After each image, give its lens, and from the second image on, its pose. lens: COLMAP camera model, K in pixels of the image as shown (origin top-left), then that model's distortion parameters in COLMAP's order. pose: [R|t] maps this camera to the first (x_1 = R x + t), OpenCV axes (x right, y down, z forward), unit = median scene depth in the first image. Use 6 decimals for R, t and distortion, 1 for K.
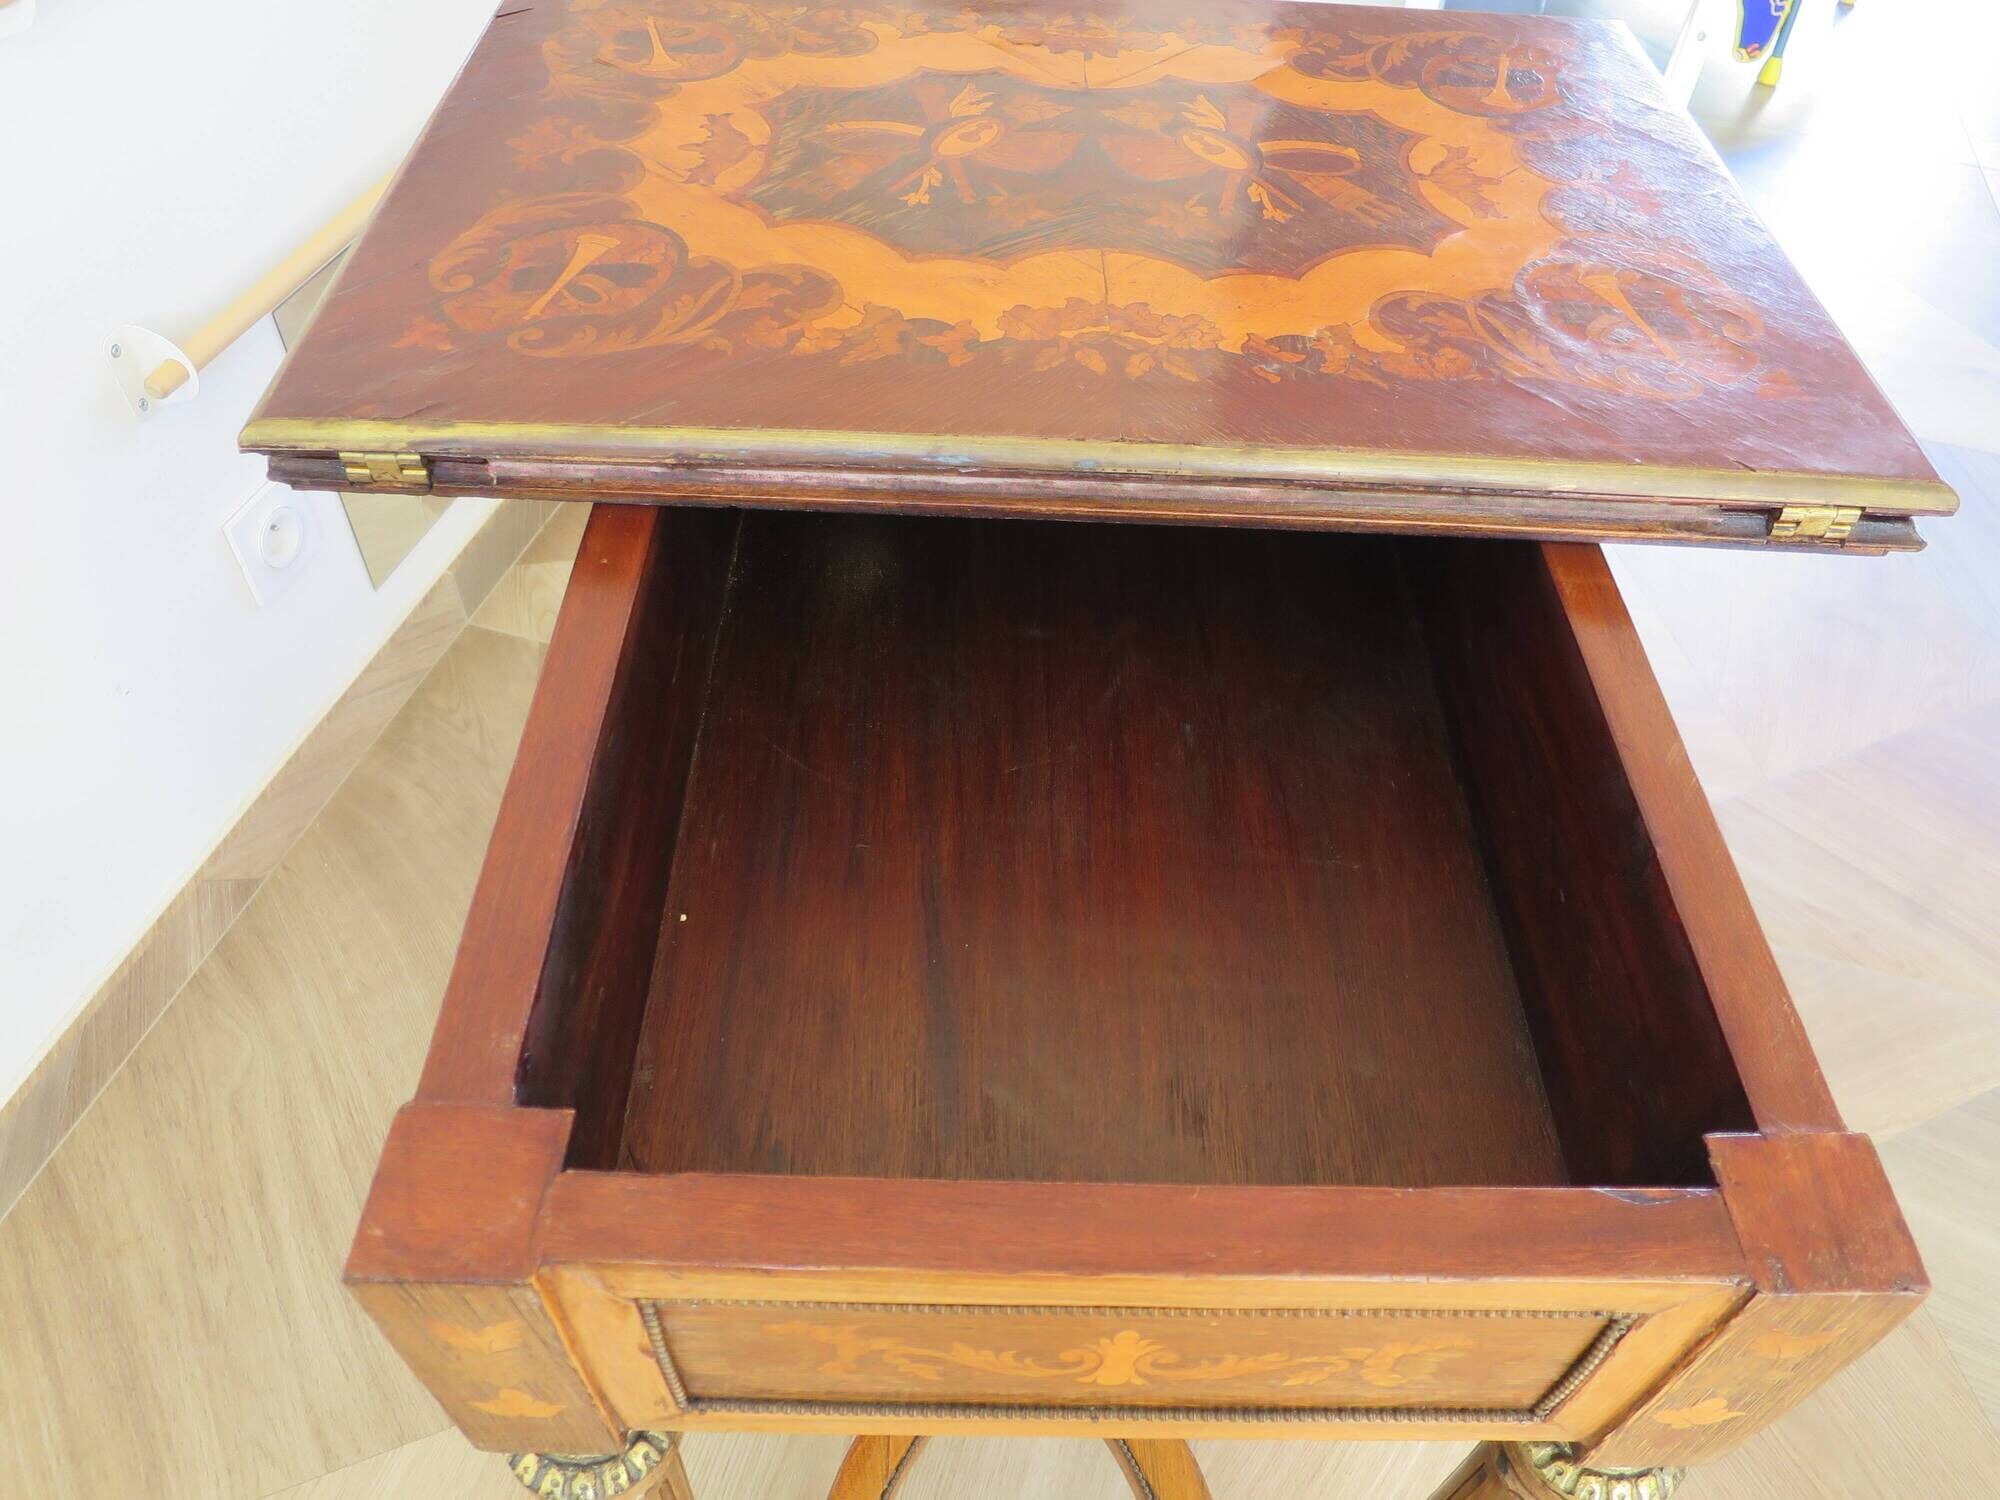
lens RADIAL K [[1439.1, 0, 998.6], [0, 1439.1, 745.7], [0, 0, 1]] dist [-0.047350, 0.014117]
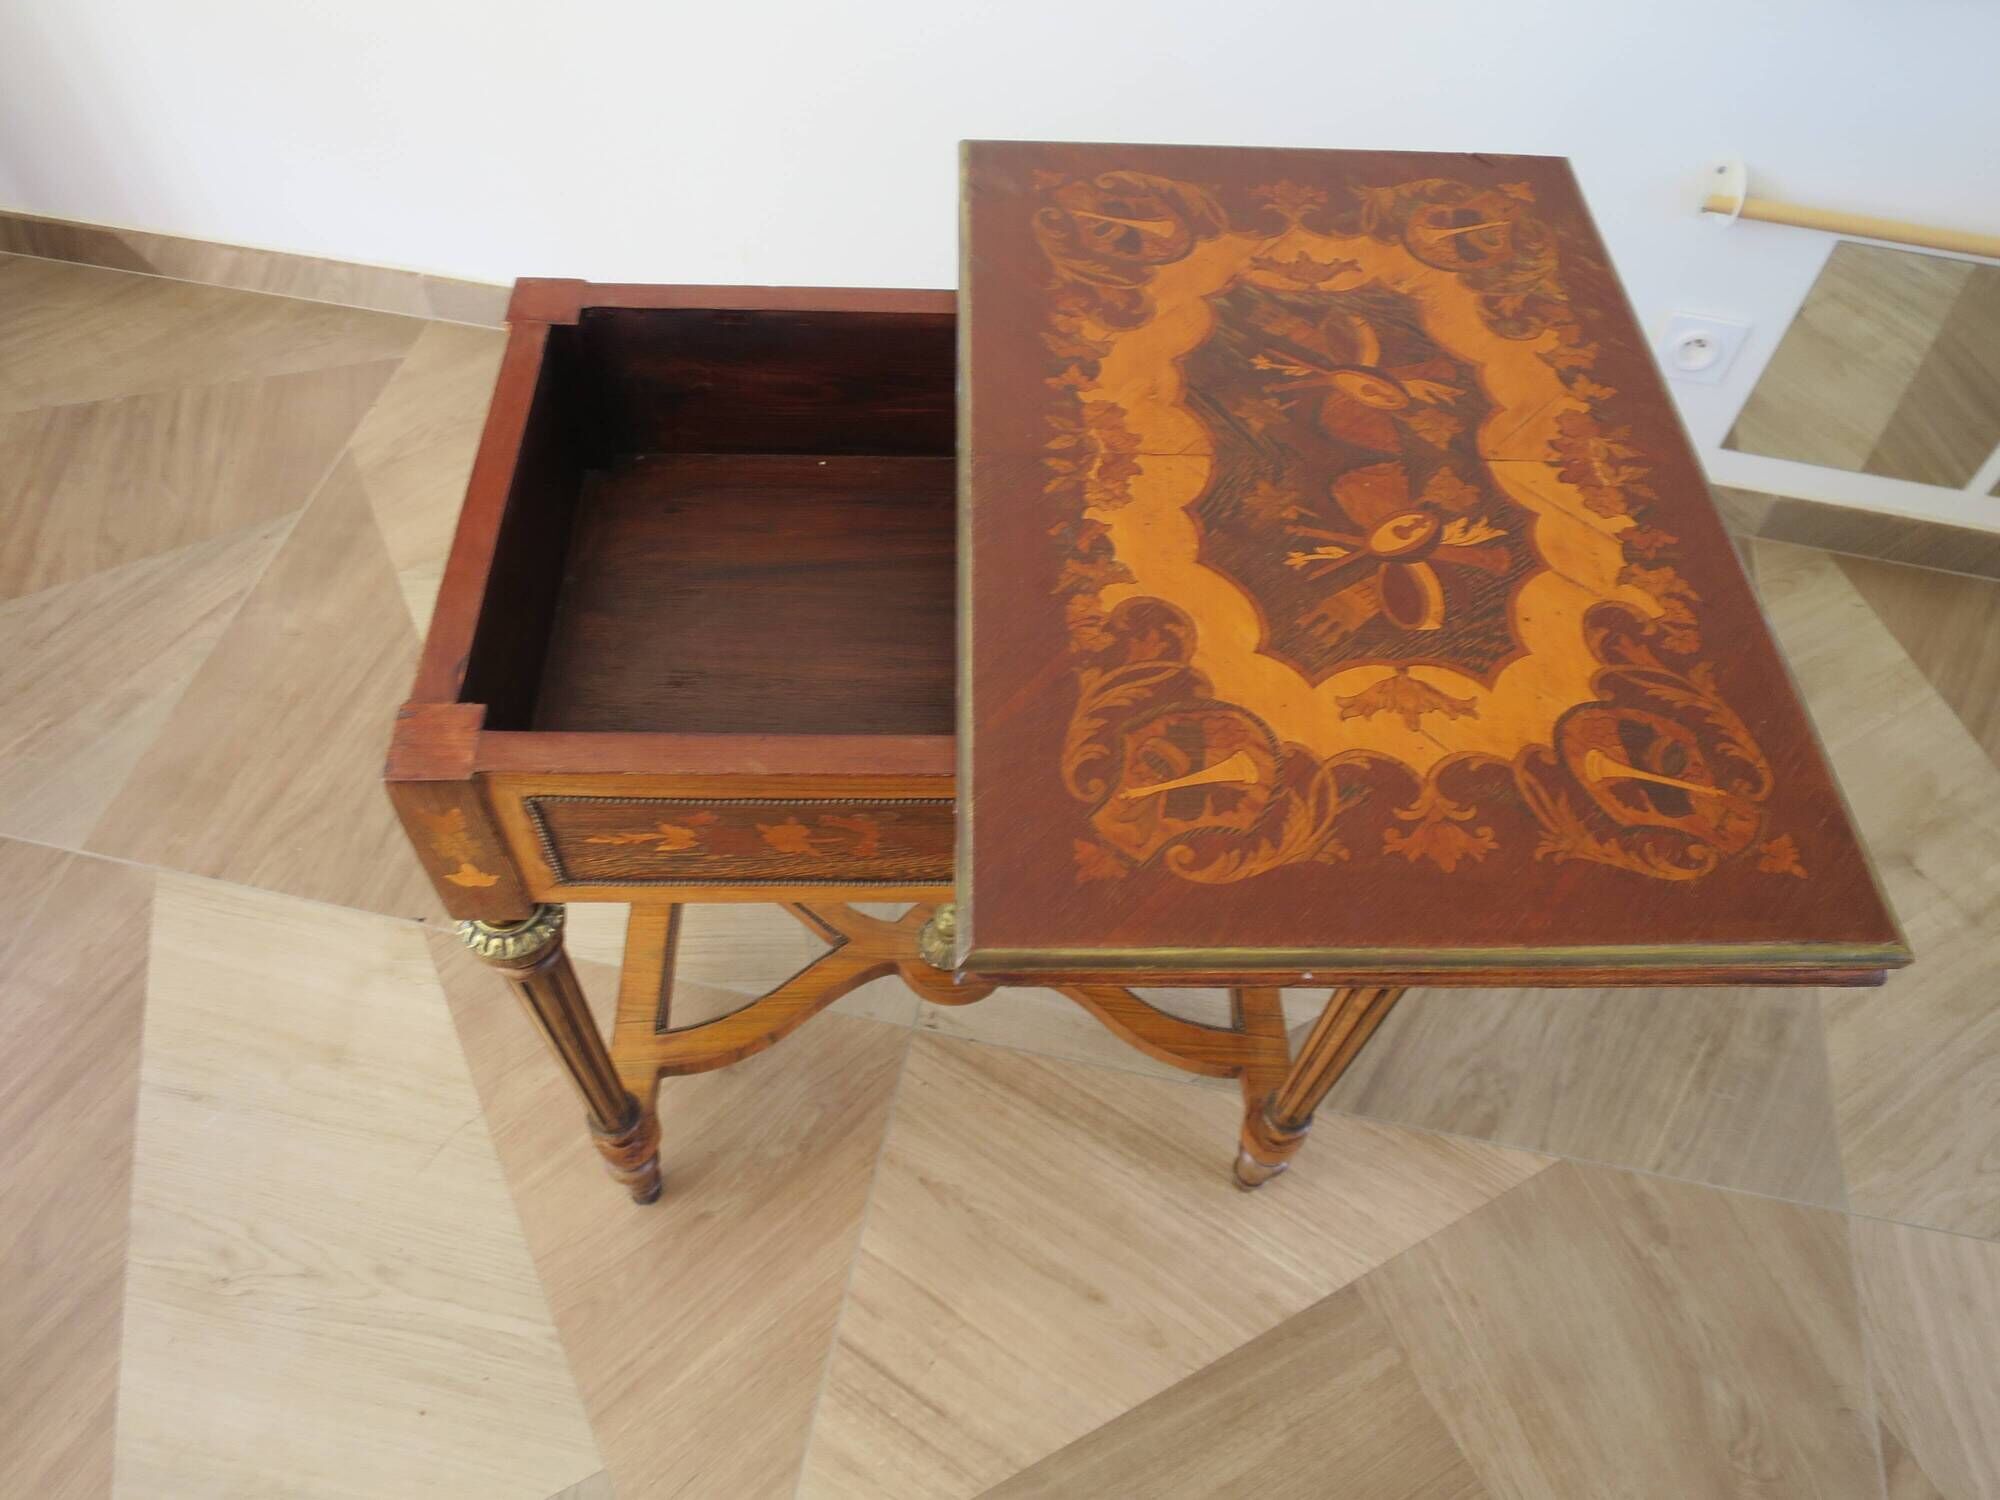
lens RADIAL K [[1439.1, 0, 1006.4], [0, 1439.1, 752.7], [0, 0, 1]] dist [-0.047350, 0.014117]
pose [[0.031972, 0.793584, -0.607620, 1.240939], [-0.774830, 0.403700, 0.486482, -0.835230], [0.631360, 0.455249, 0.627800, 0.197074]]
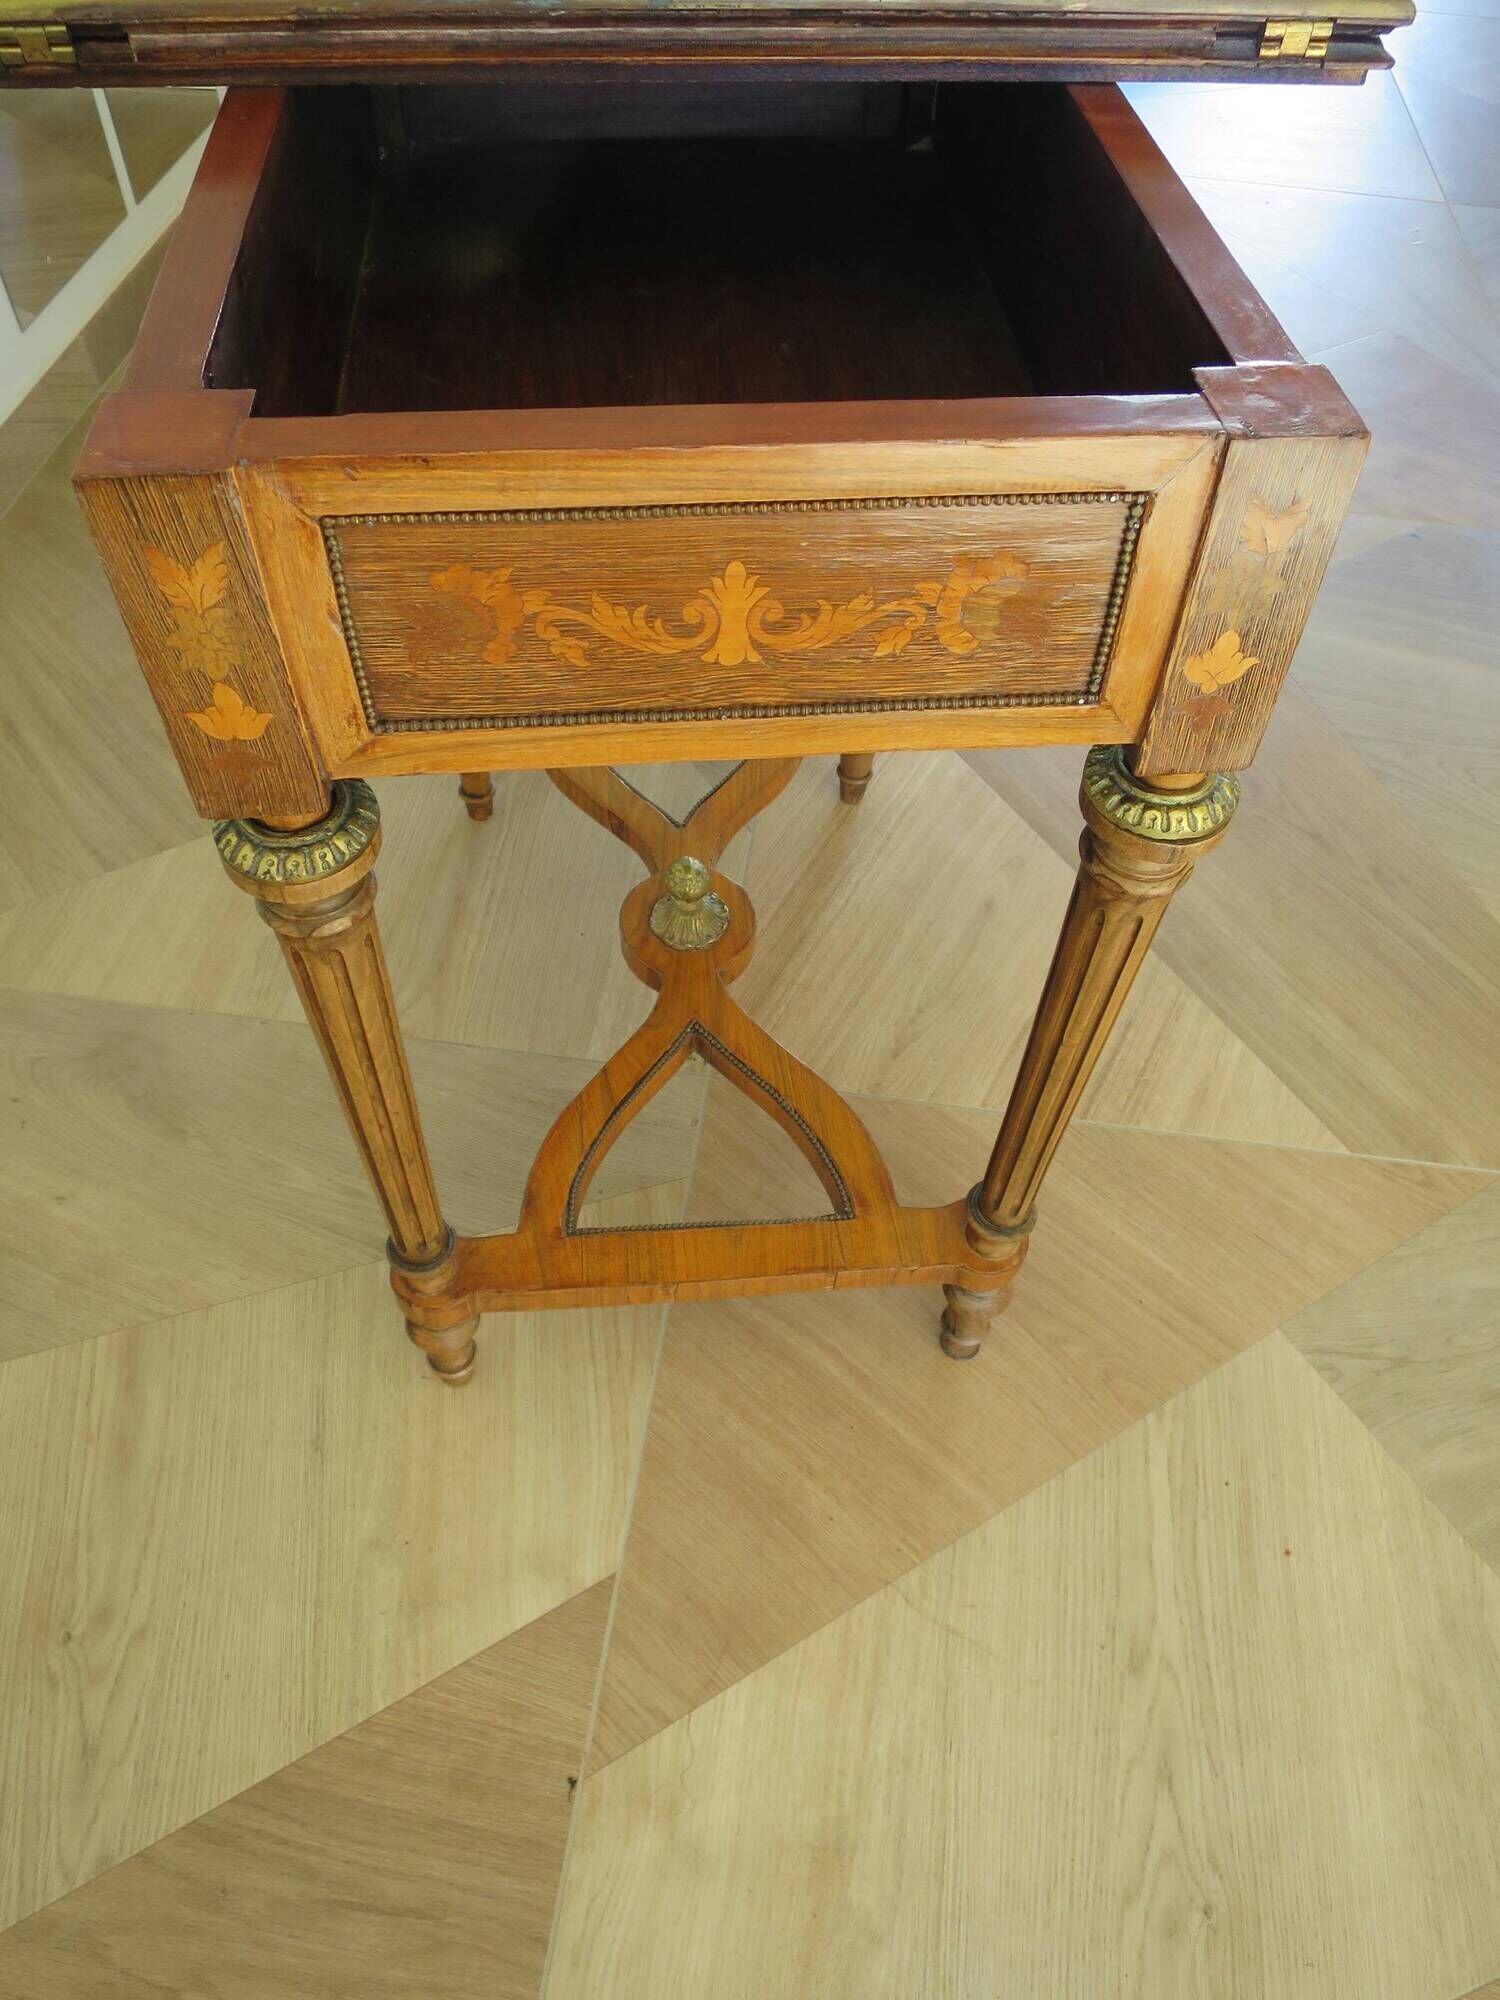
lens RADIAL K [[1439.1, 0, 753.1], [0, 1439.1, 995.1], [0, 0, 1]] dist [-0.047350, 0.014117]
pose [[0.995176, -0.083597, 0.051349, 0.009370], [0.079825, 0.994235, 0.071586, 0.501676], [-0.057037, -0.067142, 0.996112, -0.169905]]
